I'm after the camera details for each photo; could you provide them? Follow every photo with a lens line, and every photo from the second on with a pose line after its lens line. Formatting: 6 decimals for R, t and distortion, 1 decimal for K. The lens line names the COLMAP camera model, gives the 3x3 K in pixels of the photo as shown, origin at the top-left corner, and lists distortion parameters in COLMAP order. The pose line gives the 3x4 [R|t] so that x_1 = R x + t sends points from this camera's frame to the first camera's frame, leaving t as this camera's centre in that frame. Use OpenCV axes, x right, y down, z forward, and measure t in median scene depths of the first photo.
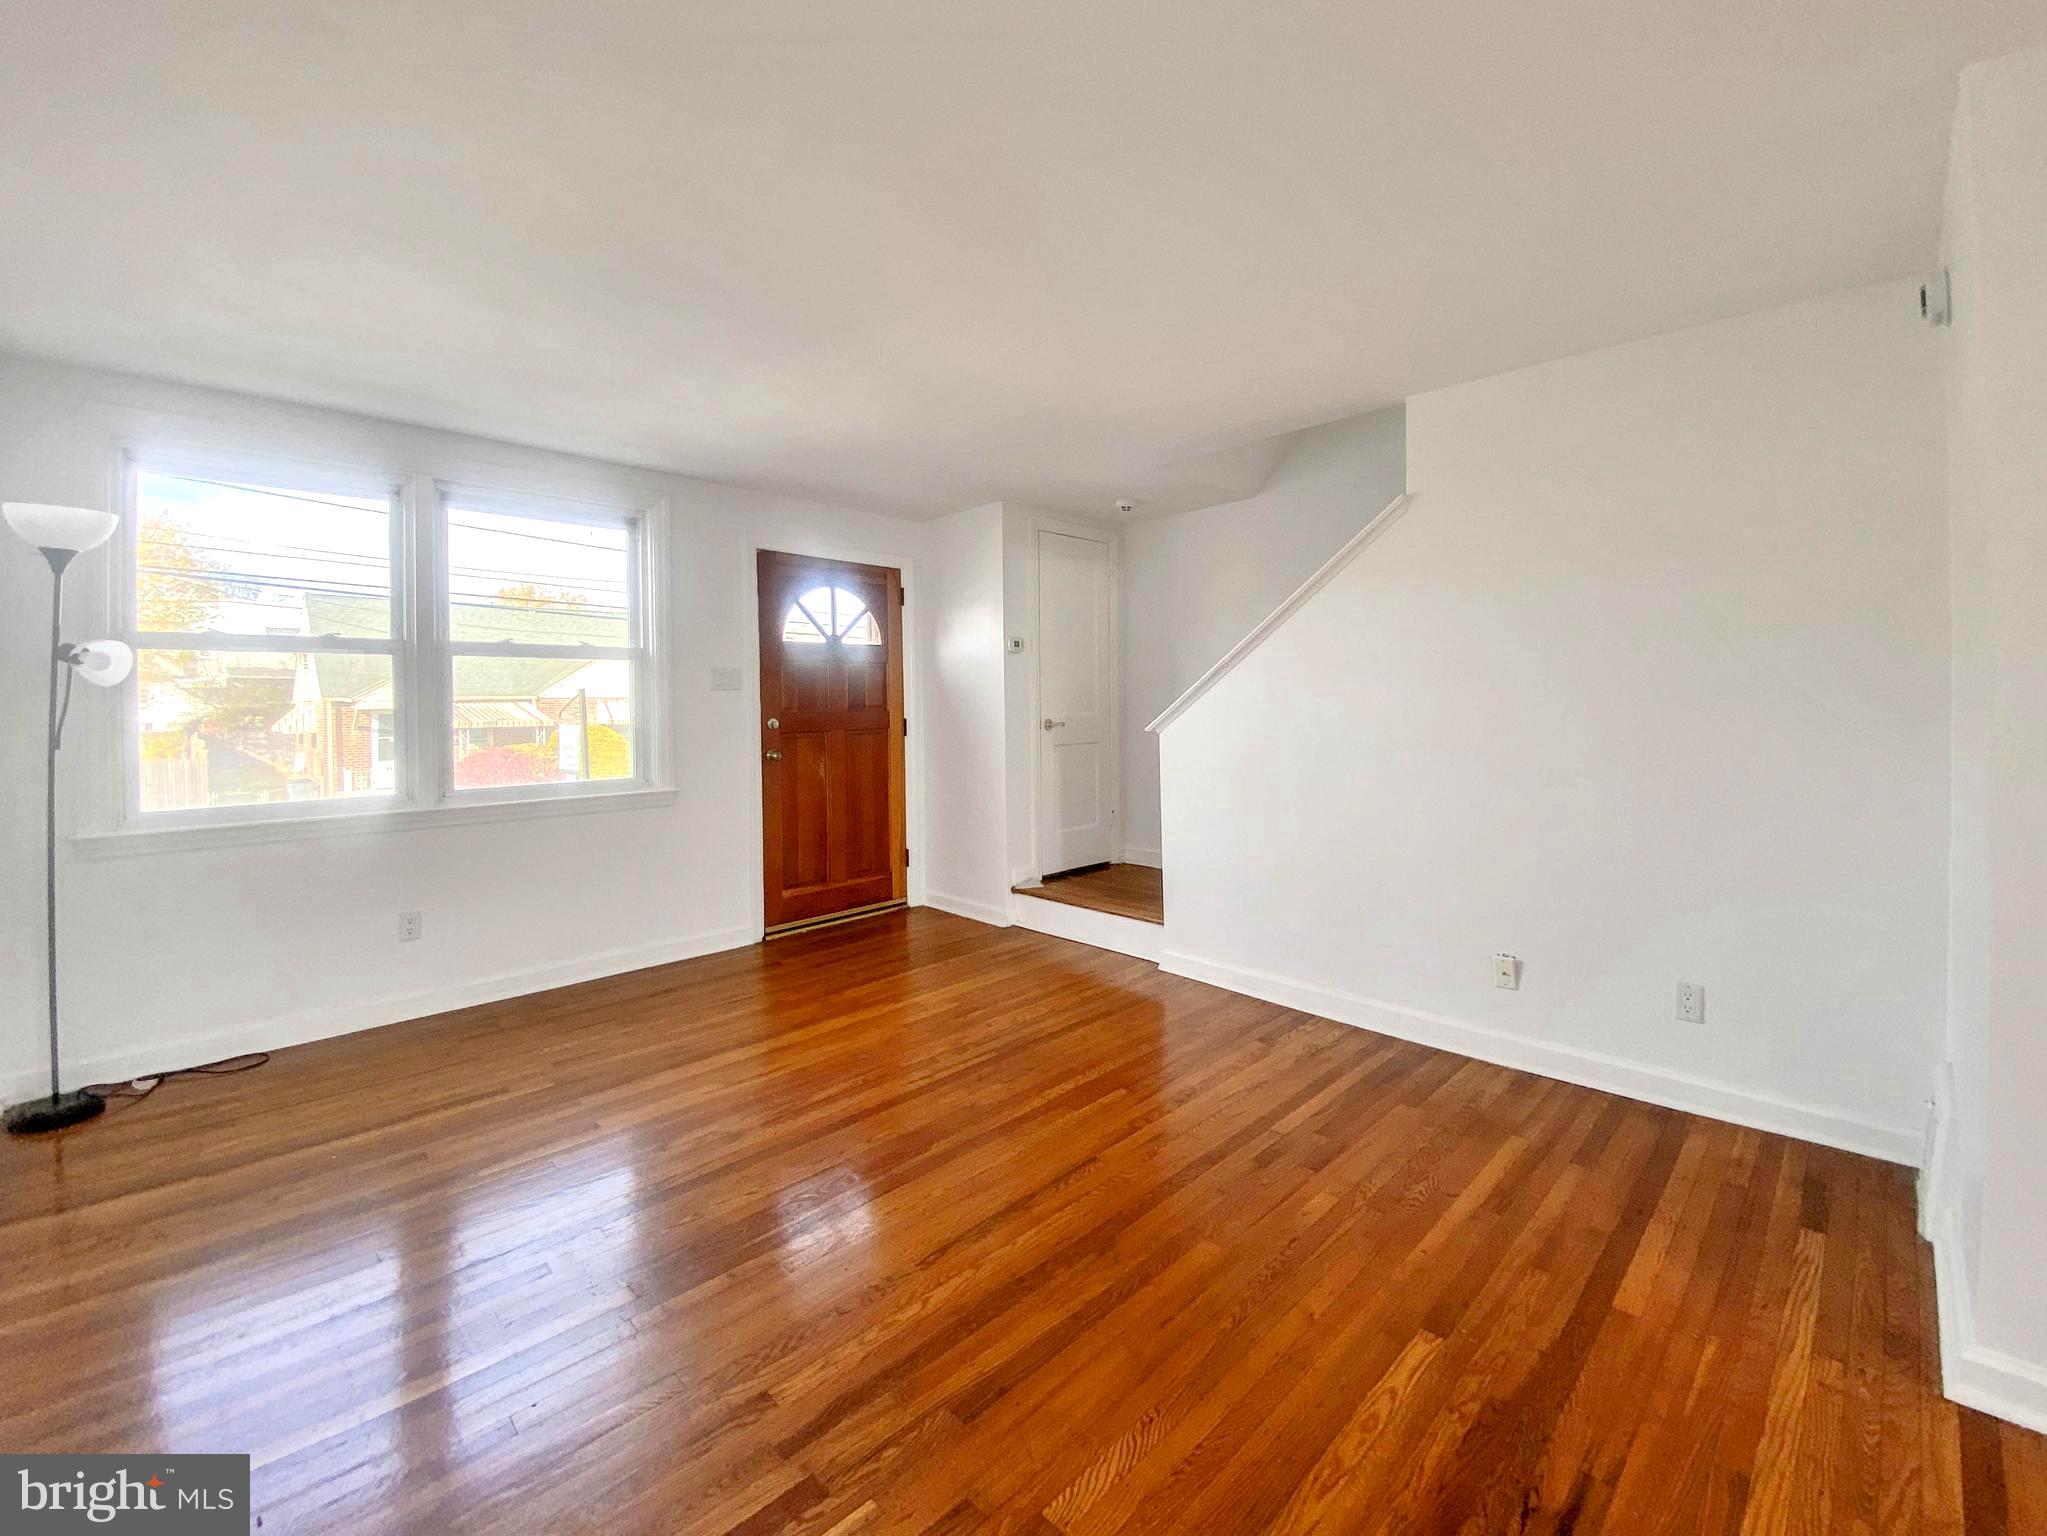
lens RADIAL K [[832.9, 0, 1016.7], [0, 832.9, 728.9], [0, 0, 1]] dist [0.020637, -0.019099]
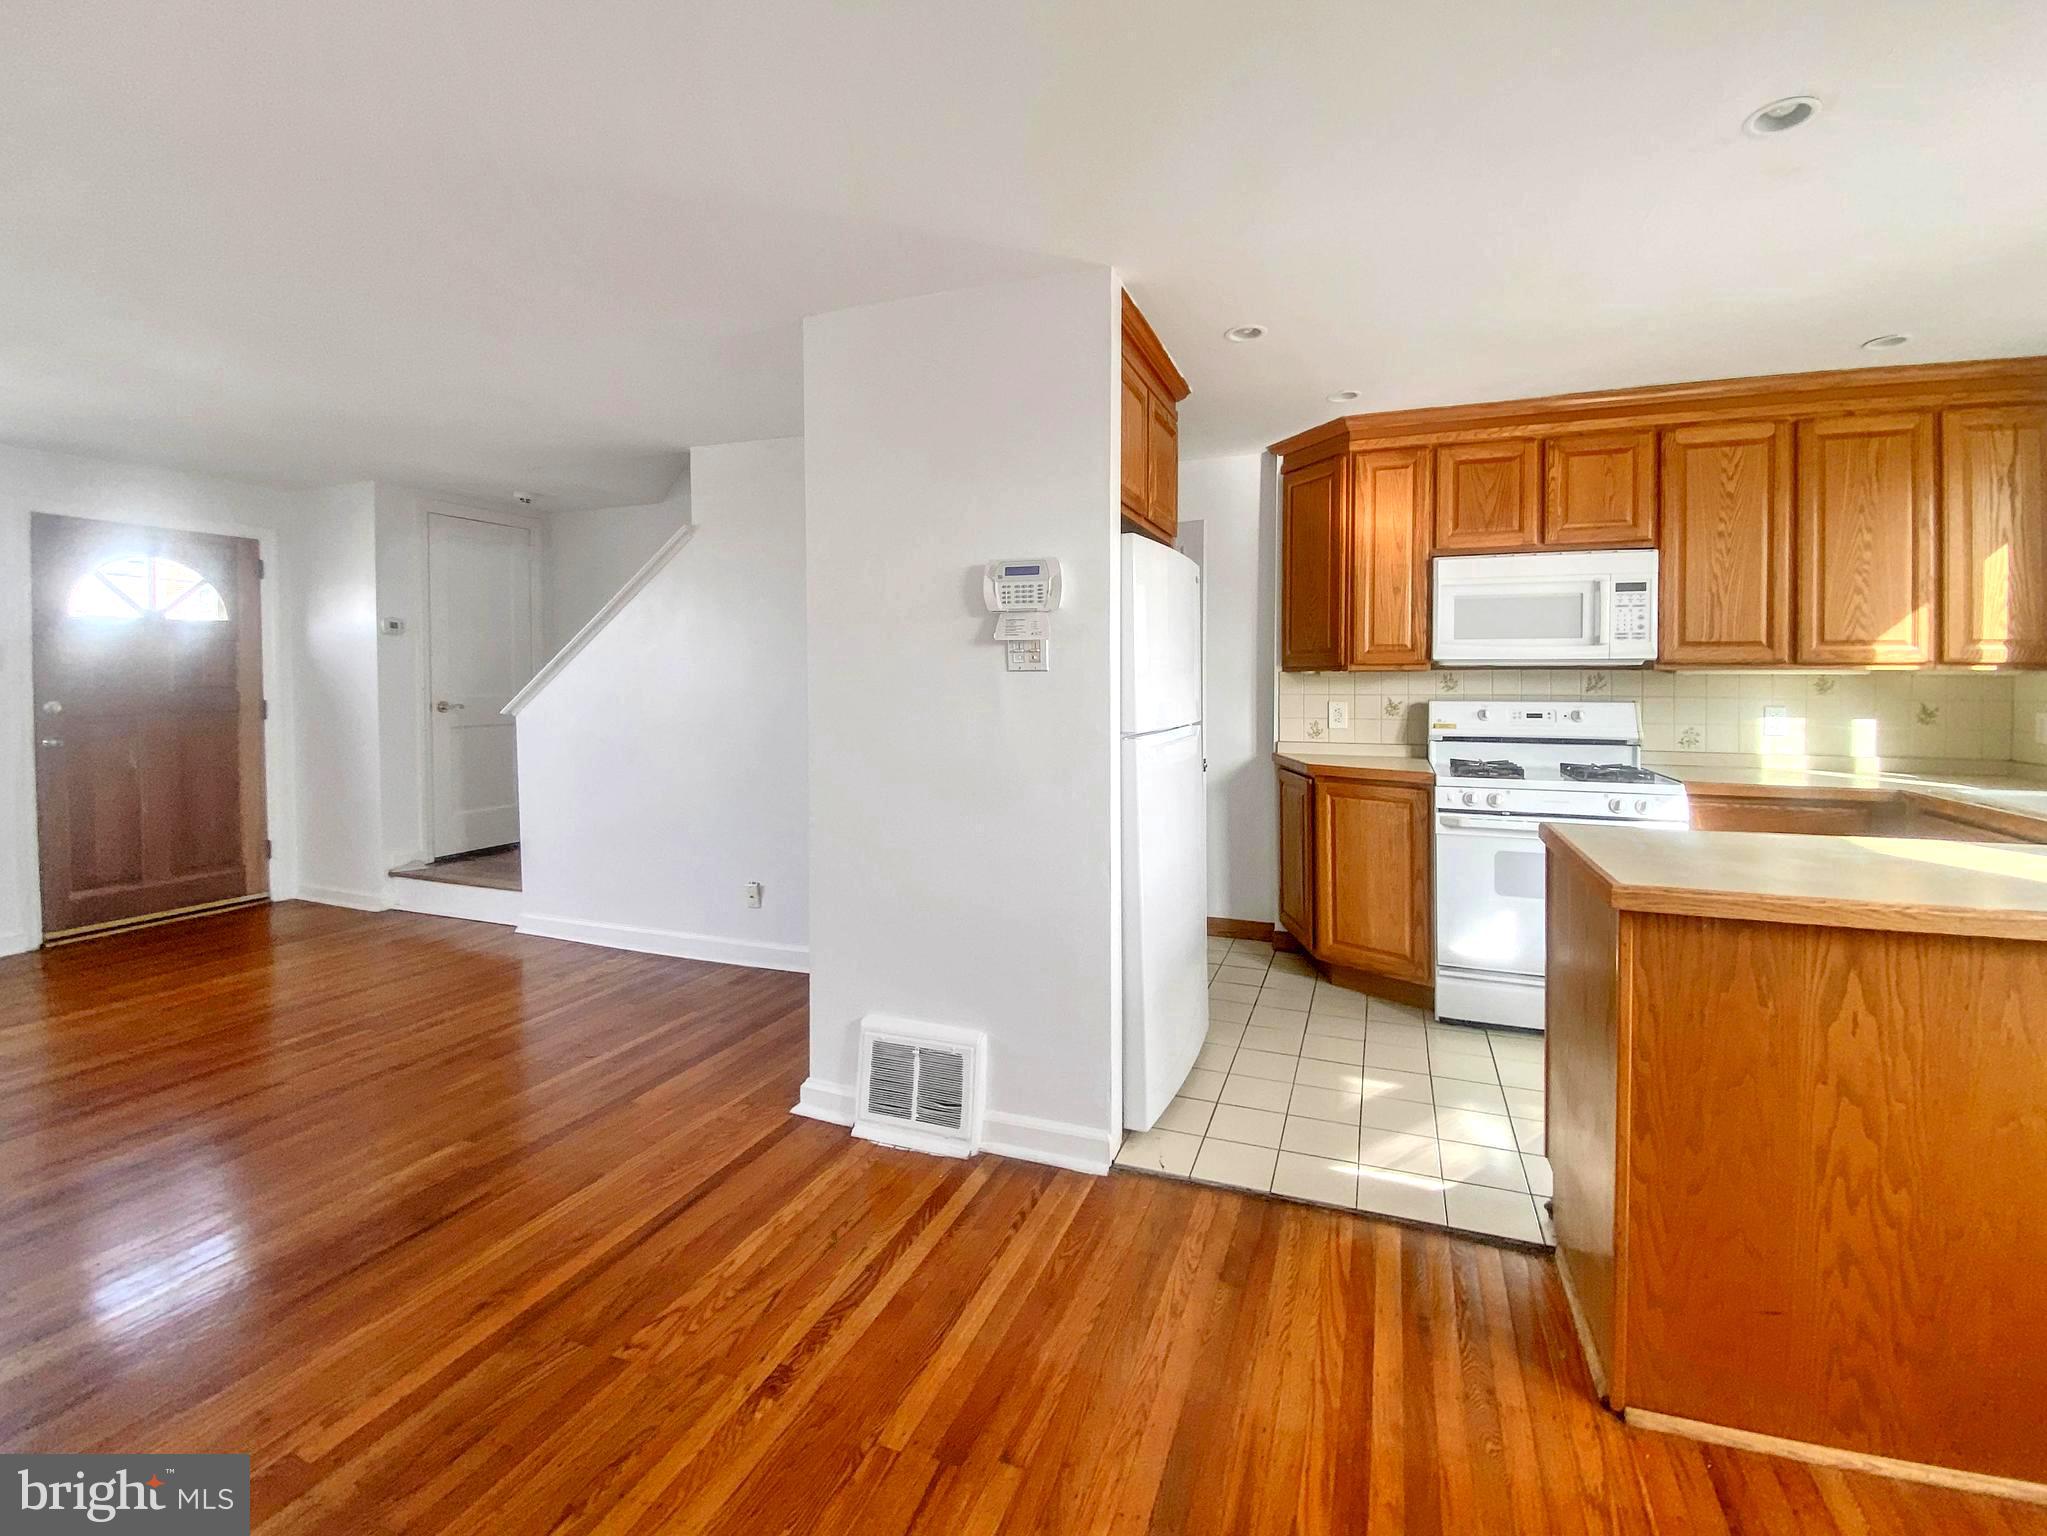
lens RADIAL K [[871.9, 0, 1086.1], [0, 871.9, 696.6], [0, 0, 1]] dist [0.026398, -0.021825]
pose [[0.906466, 0.000159, 0.422279, 0.304491], [0.003500, 0.999963, -0.007890, -0.006141], [-0.422265, 0.008630, 0.906431, -0.298859]]
